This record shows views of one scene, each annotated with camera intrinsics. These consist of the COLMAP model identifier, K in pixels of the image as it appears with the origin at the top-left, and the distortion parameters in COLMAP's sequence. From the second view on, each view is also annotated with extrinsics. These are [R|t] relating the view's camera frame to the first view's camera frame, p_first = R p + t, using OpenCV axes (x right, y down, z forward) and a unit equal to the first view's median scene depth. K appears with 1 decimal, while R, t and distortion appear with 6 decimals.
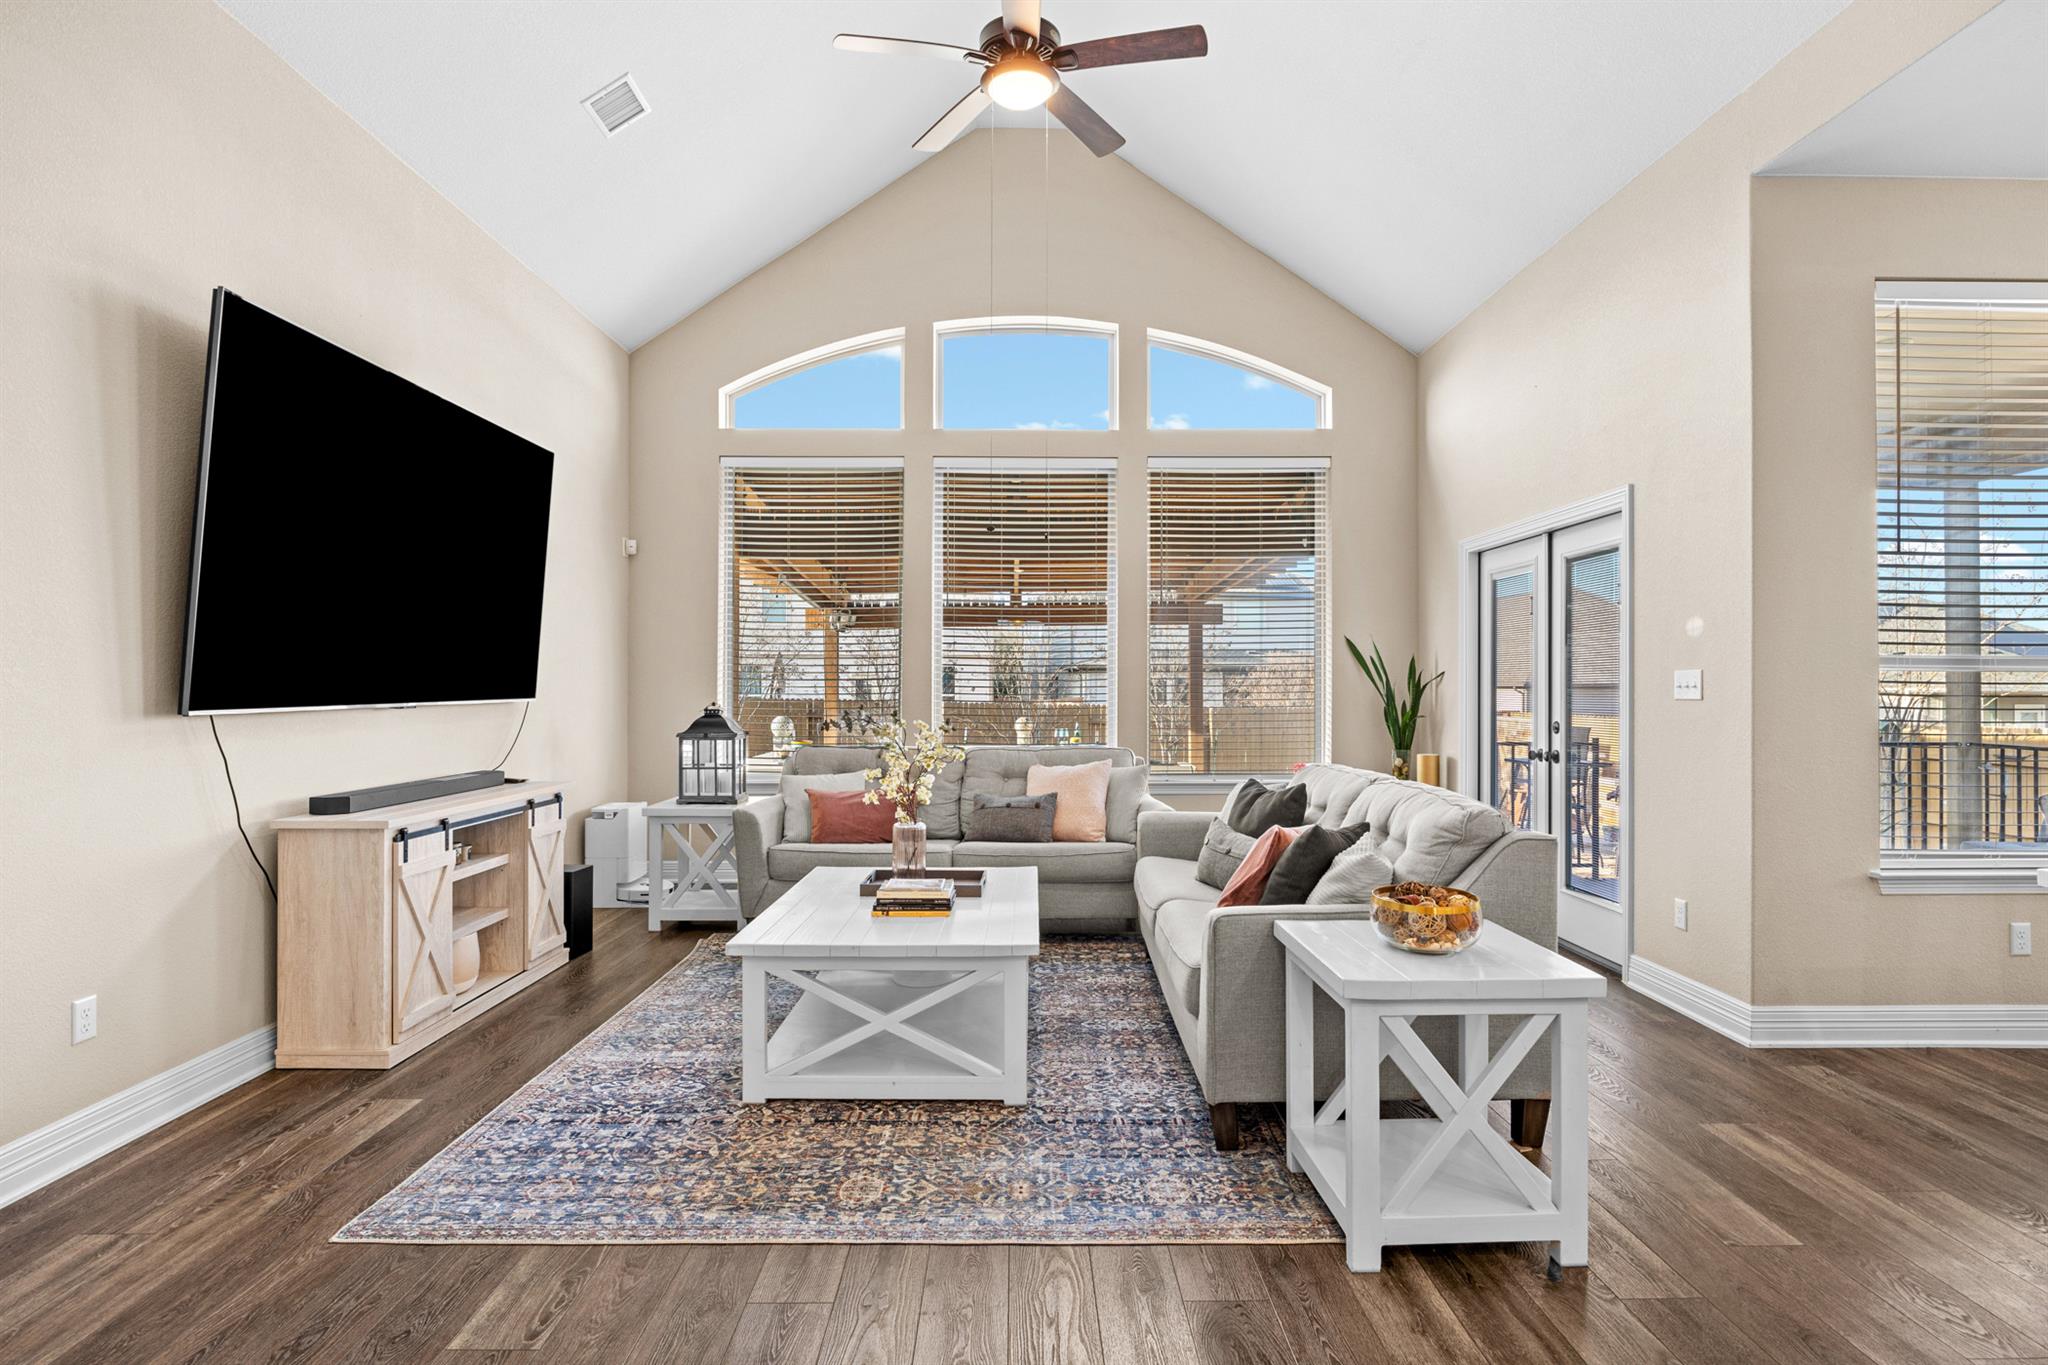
lens RADIAL K [[1003.3, 0, 1013.3], [0, 1003.3, 692.5], [0, 0, 1]] dist [-0.010561, 0.000228]
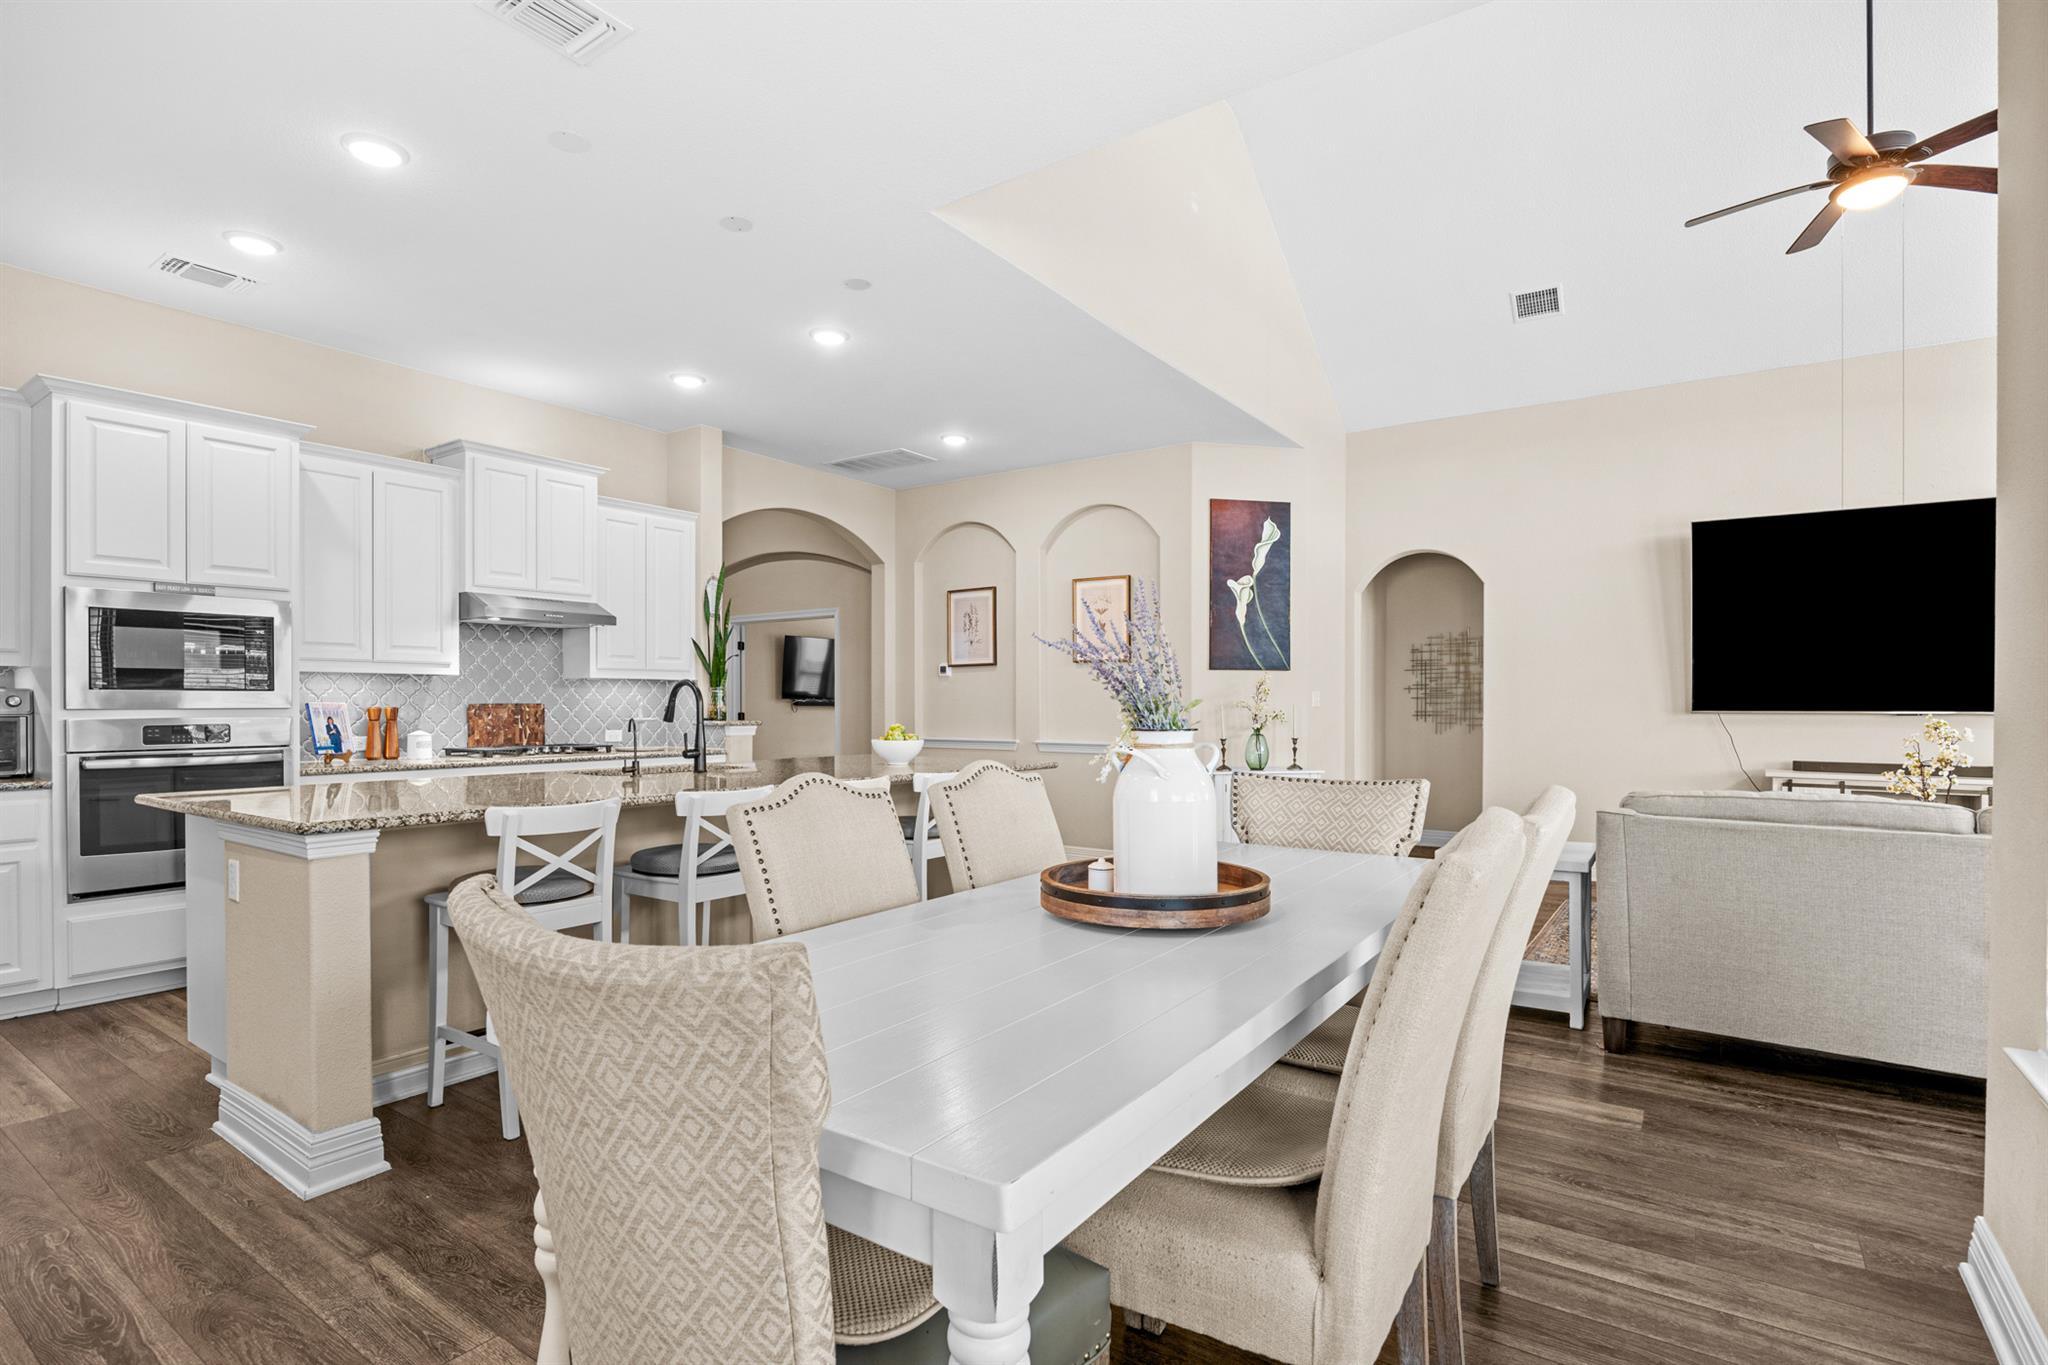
lens RADIAL K [[1003.3, 0, 1020.2], [0, 1003.3, 703.4], [0, 0, 1]] dist [-0.010561, 0.000228]
pose [[-0.575152, -0.003412, -0.818039, 1.858872], [-0.013463, 0.999895, 0.005296, 0.009993], [0.817935, 0.014059, -0.575138, 1.028578]]
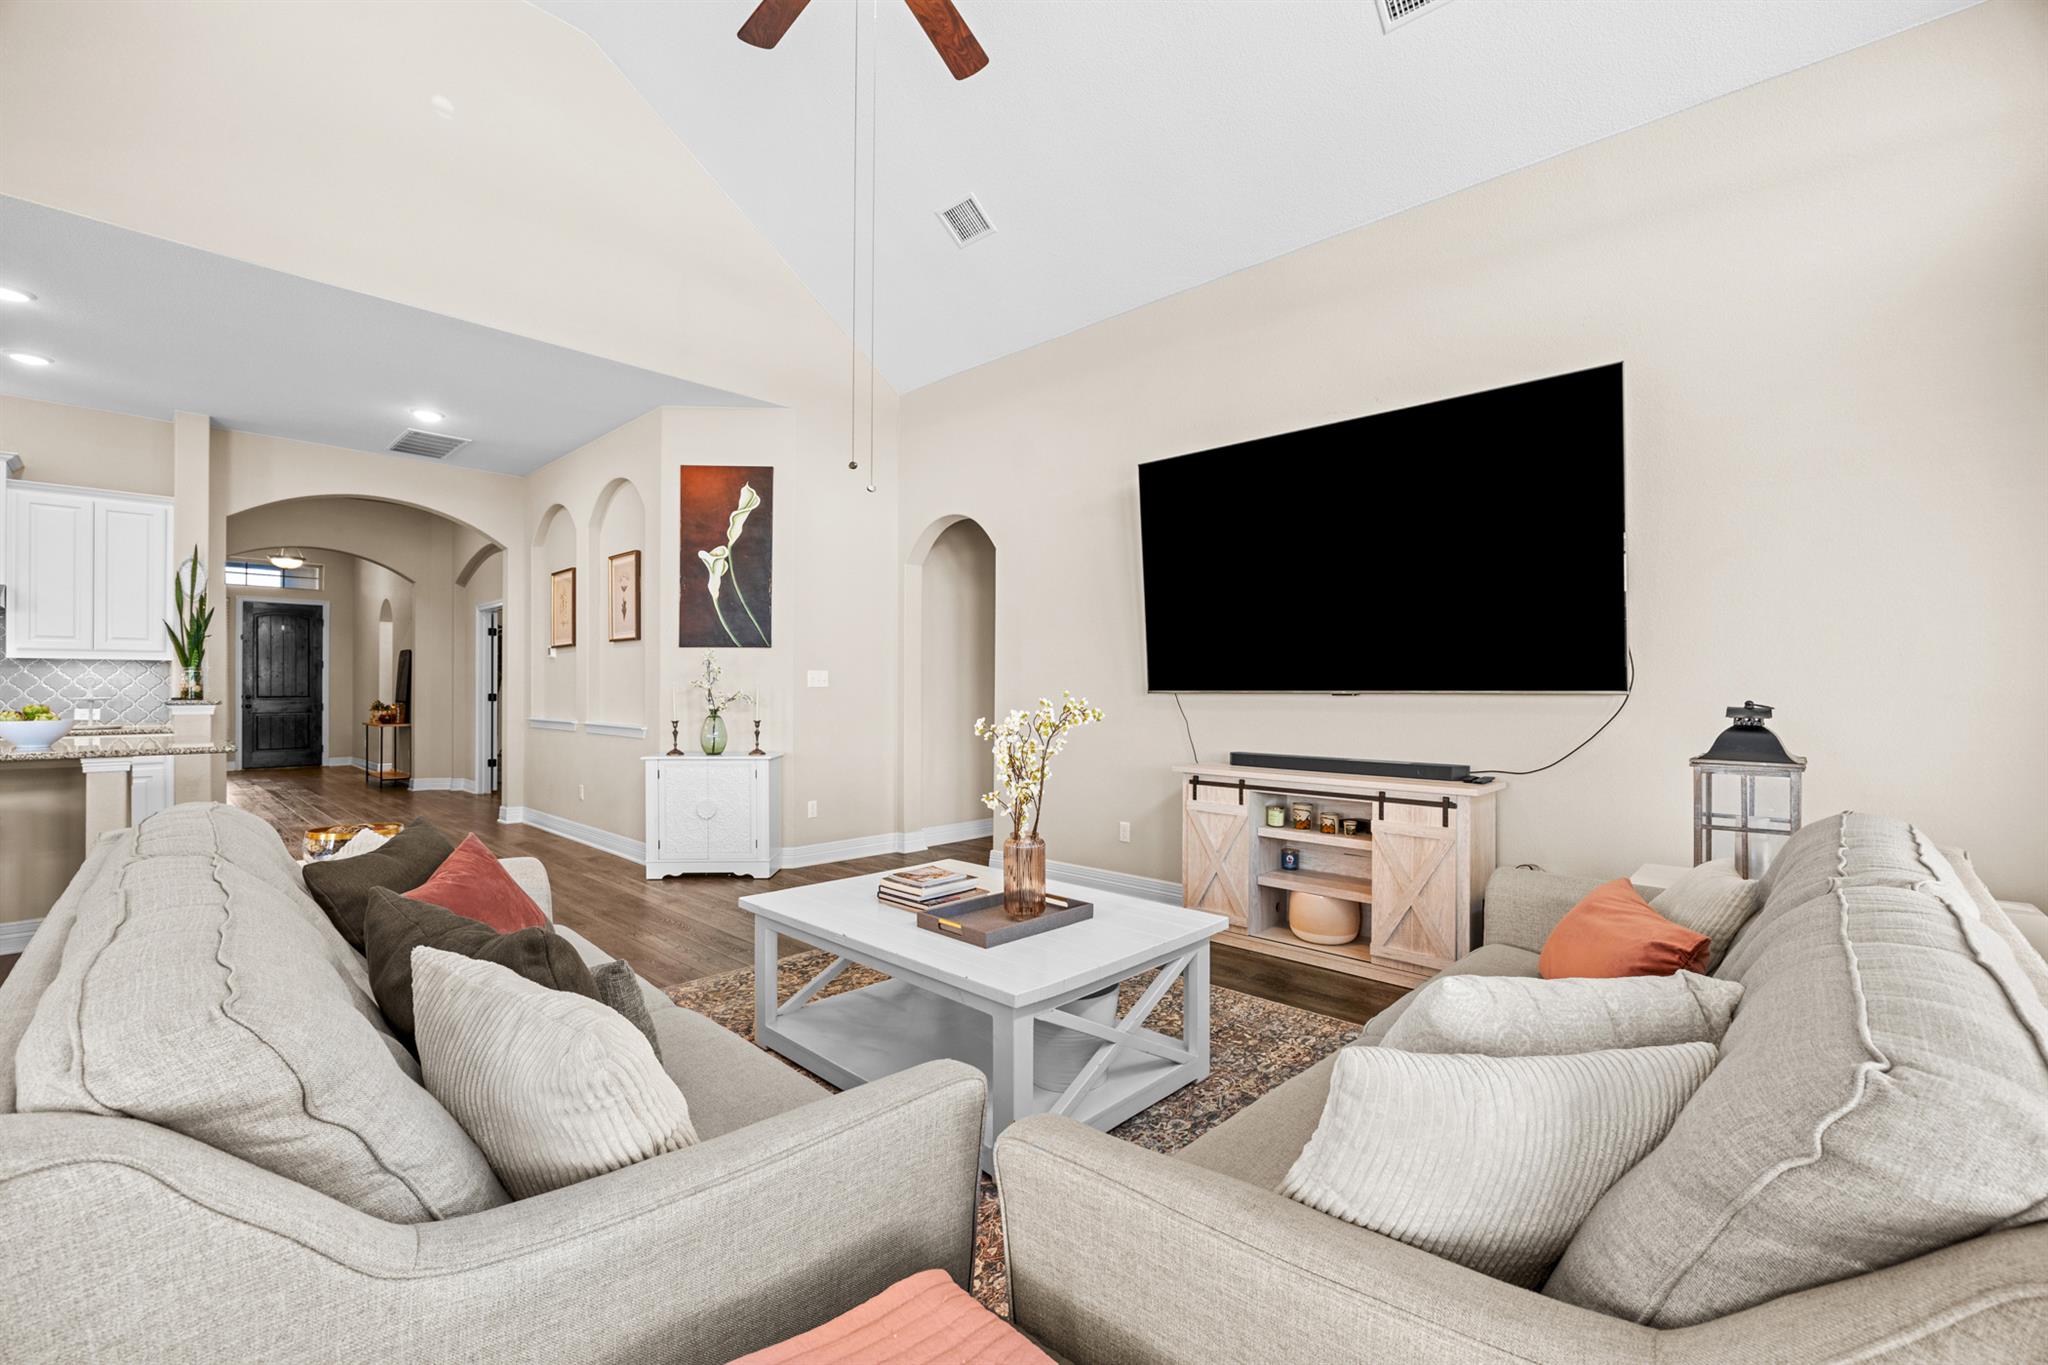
lens RADIAL K [[857.4, 0, 1020.0], [0, 857.4, 683.8], [0, 0, 1]] dist [-0.011794, 0.000412]
pose [[-0.687251, -0.006933, -0.726387, 0.509034], [-0.012137, 0.999924, 0.001940, 0.005480], [0.726319, 0.010149, -0.687283, 1.893828]]
